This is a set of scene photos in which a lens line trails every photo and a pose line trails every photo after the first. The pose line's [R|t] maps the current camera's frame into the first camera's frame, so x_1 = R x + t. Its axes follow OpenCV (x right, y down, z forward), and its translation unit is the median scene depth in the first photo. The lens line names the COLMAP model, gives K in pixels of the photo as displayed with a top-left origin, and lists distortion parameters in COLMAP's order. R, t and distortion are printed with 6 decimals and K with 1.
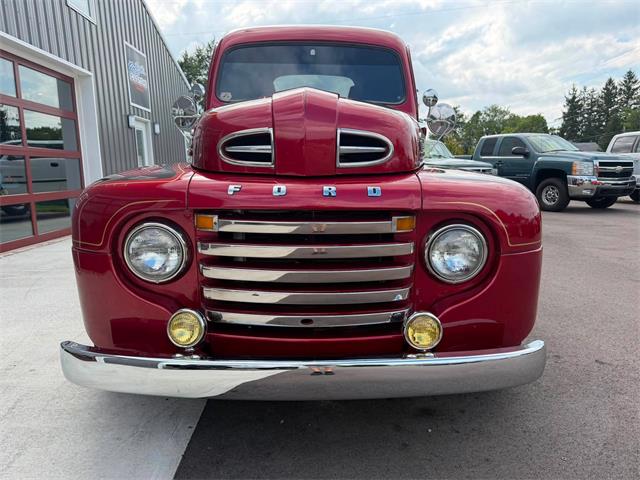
lens RADIAL K [[454.5, 0, 322.3], [0, 454.5, 243.7], [0, 0, 1]] dist [0.067165, -0.097606]
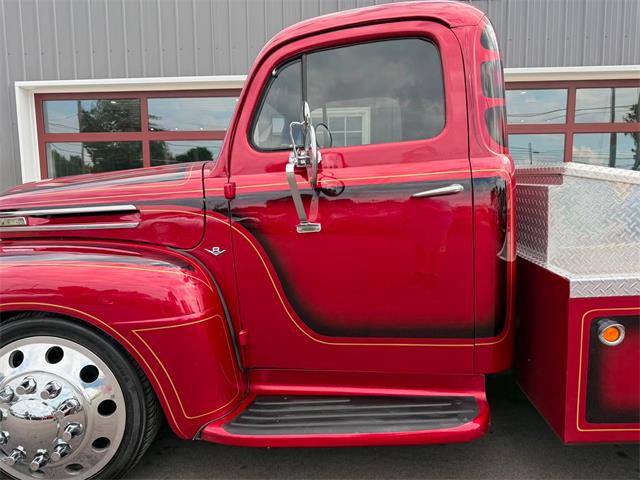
lens RADIAL K [[447.8, 0, 318.4], [0, 447.8, 249.1], [0, 0, 1]] dist [0.025727, 0.001614]
pose [[-0.102225, 0.157874, -0.982154, 1.527347], [-0.142662, 0.974793, 0.171539, -0.537198], [0.984478, 0.157652, -0.077126, 2.203123]]
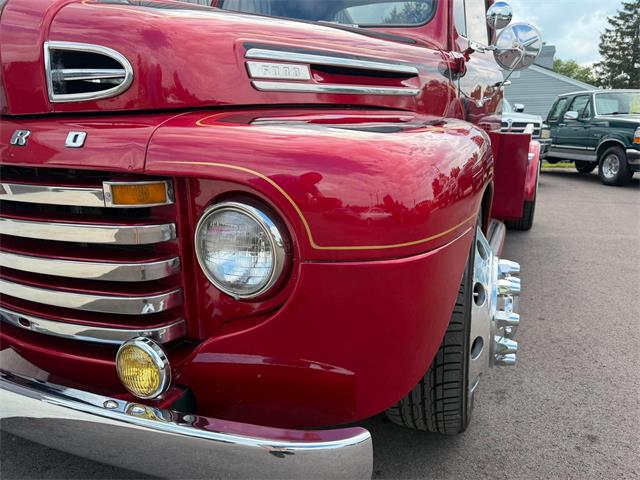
lens RADIAL K [[462.1, 0, 321.0], [0, 462.1, 240.1], [0, 0, 1]] dist [-0.019936, 0.001923]
pose [[0.903804, 0.105768, -0.414670, 0.643671], [-0.075826, 0.993224, 0.088067, -0.052744], [0.421175, -0.048153, 0.905700, 0.515228]]
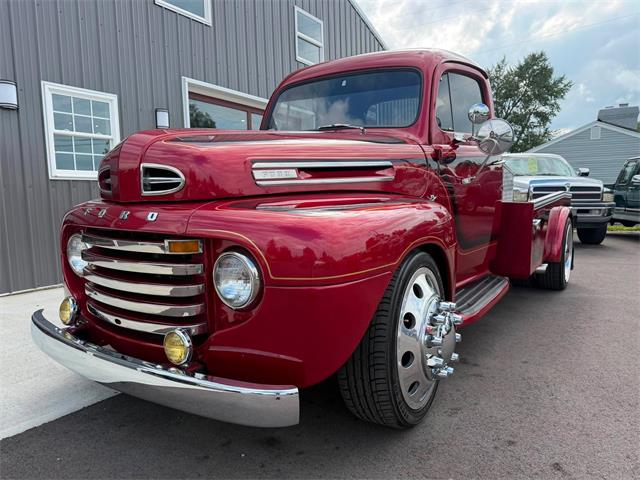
lens RADIAL K [[454.5, 0, 322.3], [0, 454.5, 243.7], [0, 0, 1]] dist [0.067165, -0.097606]
pose [[0.813830, 0.067802, -0.577134, 1.048877], [-0.095001, 0.995331, -0.017032, -0.061499], [0.573285, 0.068690, 0.816472, 0.278860]]
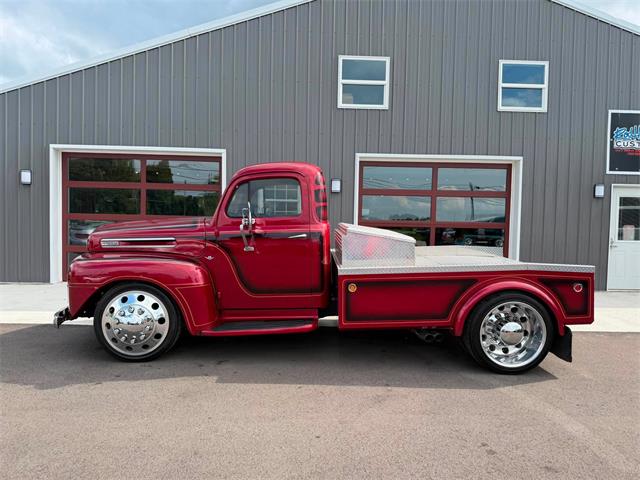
lens RADIAL K [[454.5, 0, 322.3], [0, 454.5, 243.7], [0, 0, 1]] dist [0.067165, -0.097606]
pose [[-0.011873, 0.073349, -0.997236, 3.240862], [-0.179598, 0.980931, 0.074289, -0.719515], [0.983668, 0.179984, 0.001527, 2.524747]]
